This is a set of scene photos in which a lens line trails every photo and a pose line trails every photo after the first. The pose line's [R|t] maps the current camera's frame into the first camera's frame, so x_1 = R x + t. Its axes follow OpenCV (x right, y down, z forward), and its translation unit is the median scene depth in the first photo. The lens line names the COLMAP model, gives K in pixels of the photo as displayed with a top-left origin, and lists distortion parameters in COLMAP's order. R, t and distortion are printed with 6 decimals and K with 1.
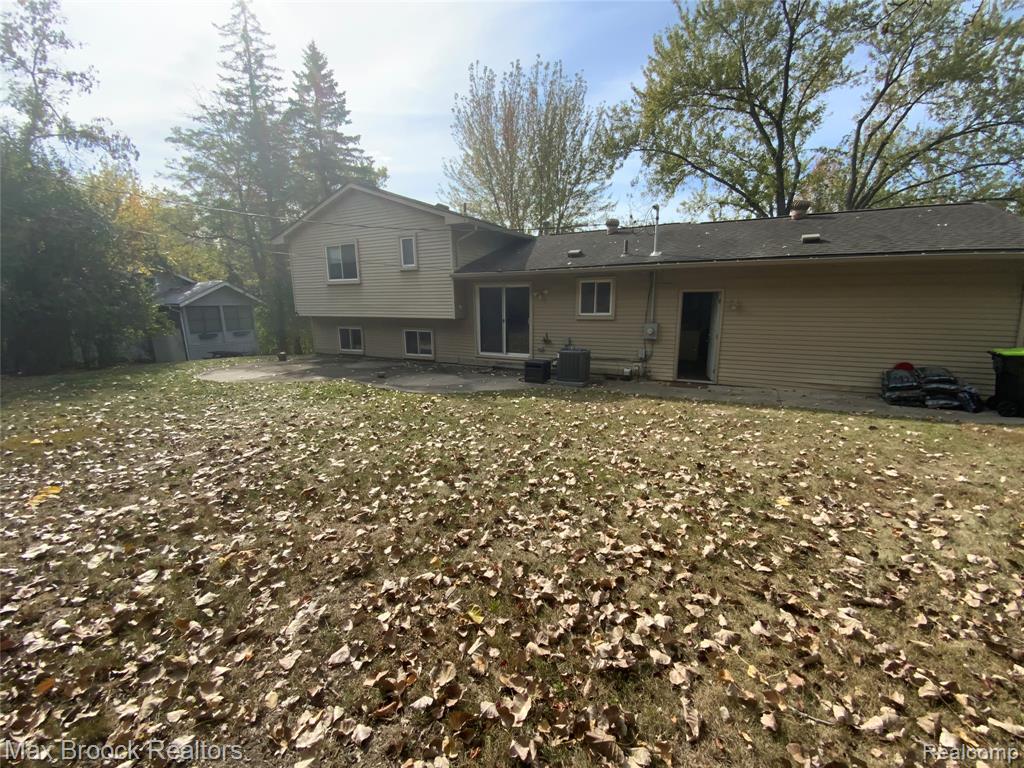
lens RADIAL K [[415.5, 0, 512.0], [0, 415.5, 384.0], [0, 0, 1]] dist [0.001112, 0.000090]
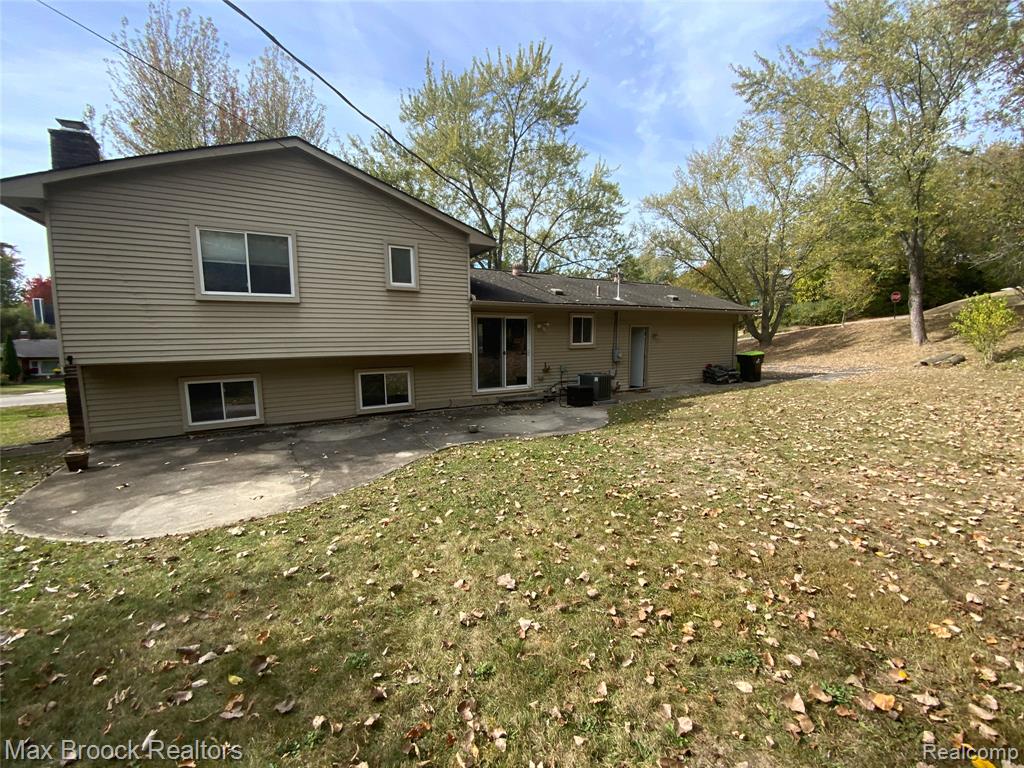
lens RADIAL K [[415.5, 0, 512.0], [0, 415.5, 384.0], [0, 0, 1]] dist [0.001112, 0.000090]
pose [[0.536352, -0.090172, 0.839163, -0.806628], [0.171630, 0.985154, -0.003838, -0.074353], [-0.826359, 0.146084, 0.543866, 0.470302]]
